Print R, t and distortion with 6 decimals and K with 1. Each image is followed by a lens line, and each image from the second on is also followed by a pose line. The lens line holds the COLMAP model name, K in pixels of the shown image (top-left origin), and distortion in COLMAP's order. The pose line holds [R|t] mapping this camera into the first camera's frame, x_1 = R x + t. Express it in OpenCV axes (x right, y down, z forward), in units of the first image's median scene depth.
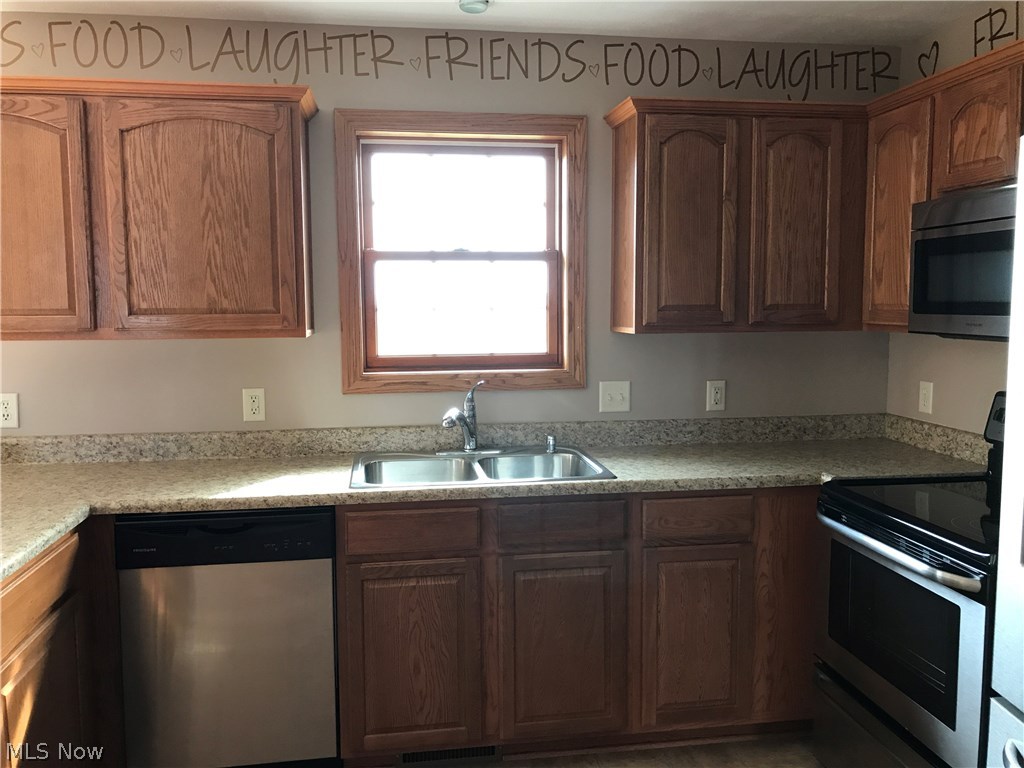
lens RADIAL K [[831.1, 0, 513.1], [0, 831.1, 370.5], [0, 0, 1]] dist [0.038279, -0.040756]
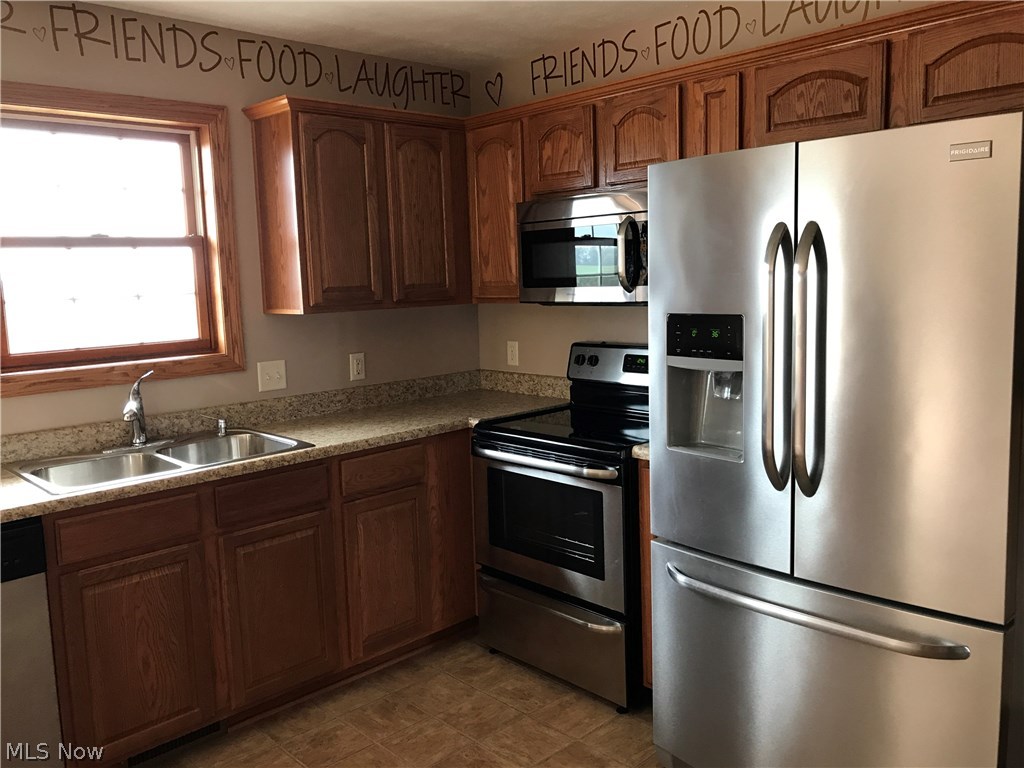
lens RADIAL K [[831.1, 0, 500.4], [0, 831.1, 371.1], [0, 0, 1]] dist [0.038279, -0.040756]
pose [[0.824675, -0.089875, 0.558421, -0.254507], [0.078324, 0.995929, 0.044622, 0.001103], [-0.560158, 0.006939, 0.828357, -0.046489]]
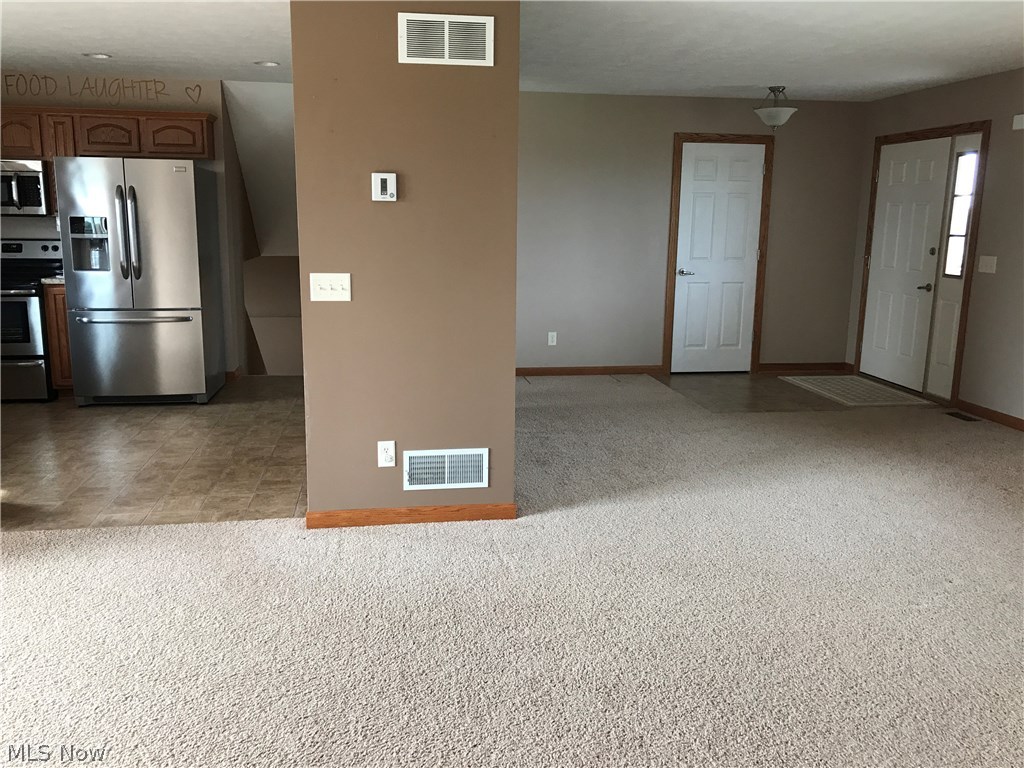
lens RADIAL K [[831.1, 0, 531.1], [0, 831.1, 372.2], [0, 0, 1]] dist [0.038279, -0.040756]
pose [[-0.002426, -0.182508, 0.983201, -1.725227], [0.075218, 0.980386, 0.182171, 0.076795], [-0.997164, 0.074396, 0.011350, -0.584755]]
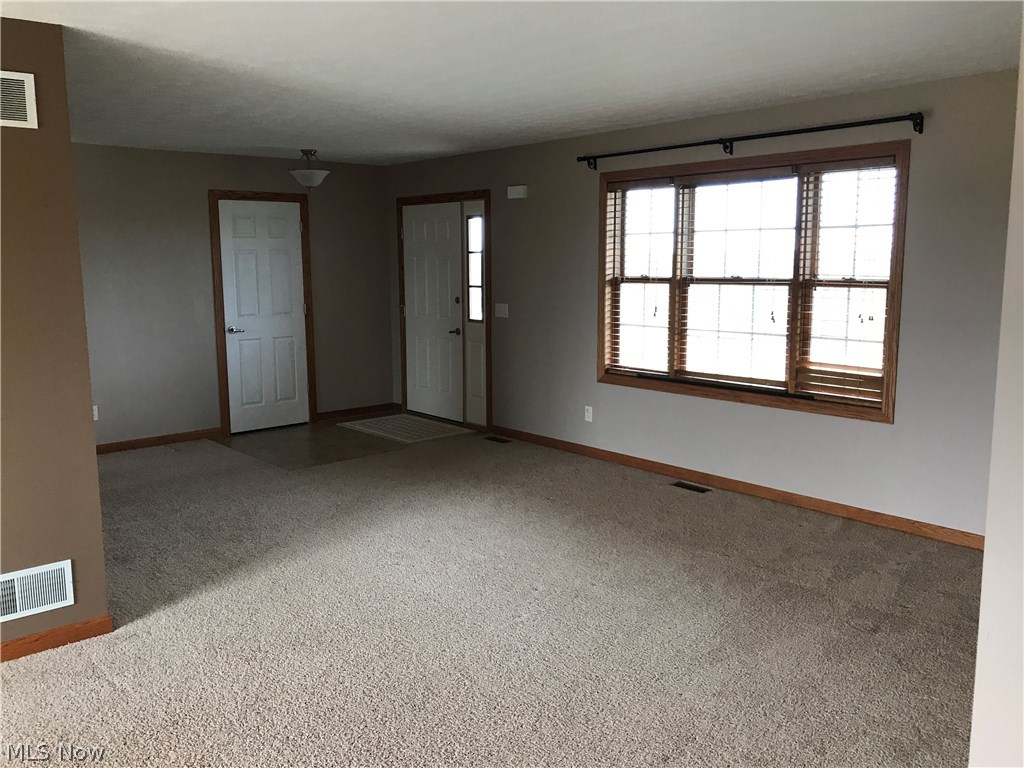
lens RADIAL K [[831.1, 0, 496.7], [0, 831.1, 380.9], [0, 0, 1]] dist [0.038279, -0.040756]
pose [[-0.536662, -0.127843, 0.834057, -1.699592], [0.080739, 0.976140, 0.201572, 0.004812], [-0.839926, 0.175517, -0.513535, -0.438693]]
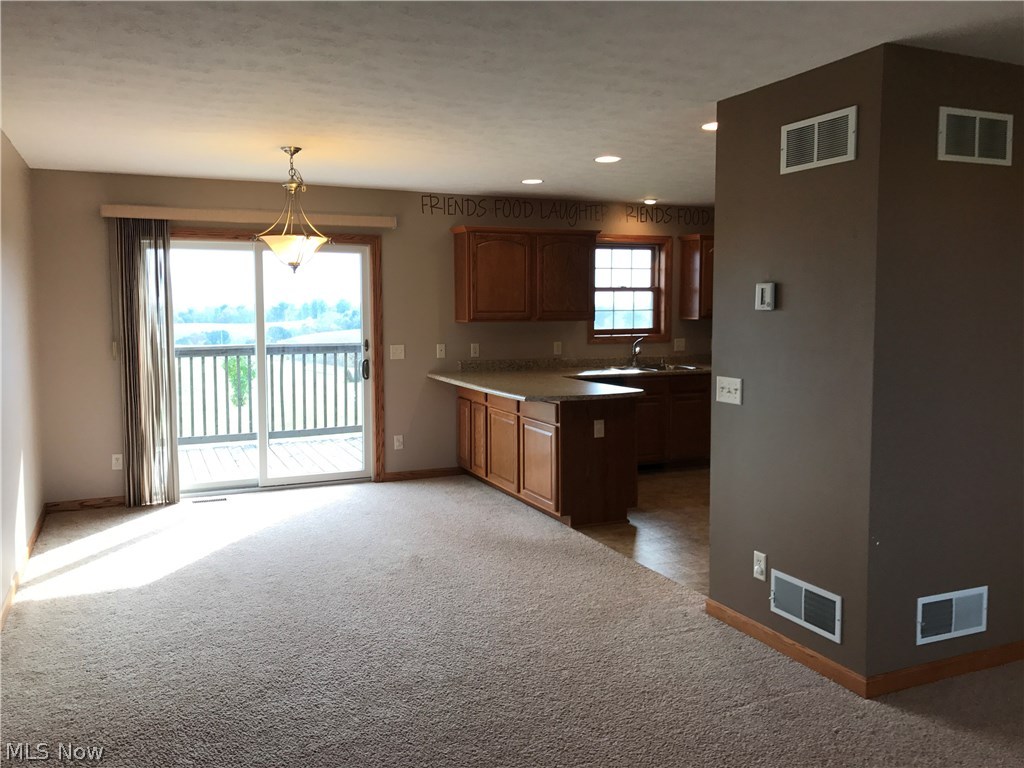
lens RADIAL K [[831.1, 0, 493.6], [0, 831.1, 373.3], [0, 0, 1]] dist [0.038279, -0.040756]
pose [[0.966687, -0.018627, 0.255283, -1.189049], [0.019909, 0.999799, -0.002442, 0.123971], [-0.255186, 0.007443, 0.966863, -1.445827]]
